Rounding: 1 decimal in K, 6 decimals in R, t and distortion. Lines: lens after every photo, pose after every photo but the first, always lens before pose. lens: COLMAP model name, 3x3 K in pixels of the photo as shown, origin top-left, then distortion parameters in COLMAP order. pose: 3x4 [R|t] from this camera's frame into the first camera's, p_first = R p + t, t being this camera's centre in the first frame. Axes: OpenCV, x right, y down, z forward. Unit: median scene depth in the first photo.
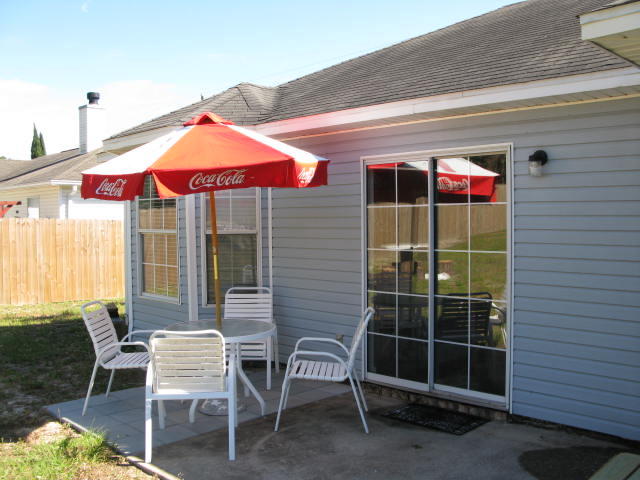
lens RADIAL K [[642.4, 0, 320.0], [0, 642.4, 240.0], [0, 0, 1]] dist [-0.211913, 0.245766]
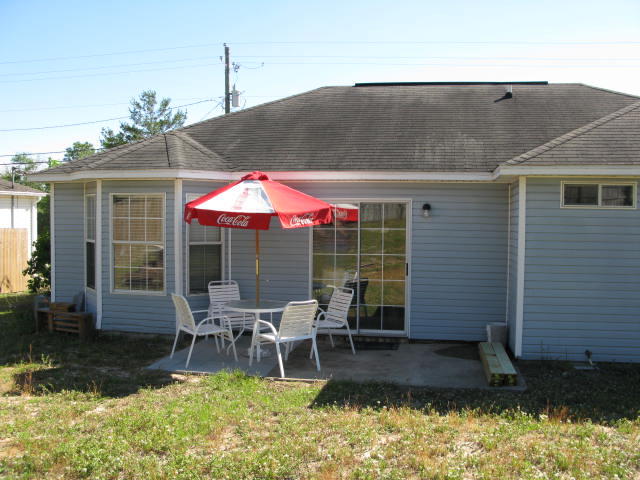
lens RADIAL K [[642.4, 0, 320.0], [0, 642.4, 240.0], [0, 0, 1]] dist [-0.211913, 0.245766]
pose [[0.834591, -0.005586, 0.550841, -0.944114], [0.002831, 0.999979, 0.005851, -0.036074], [-0.550862, -0.003323, 0.834590, -0.457735]]
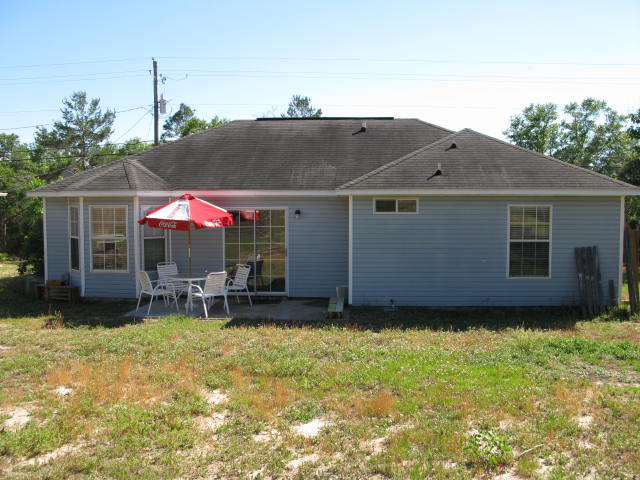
lens RADIAL K [[642.4, 0, 320.0], [0, 642.4, 240.0], [0, 0, 1]] dist [-0.211913, 0.245766]
pose [[0.763916, -0.033656, 0.644437, -1.453964], [0.016783, 0.999337, 0.032296, -0.085667], [-0.645097, -0.013856, 0.763975, -1.351023]]
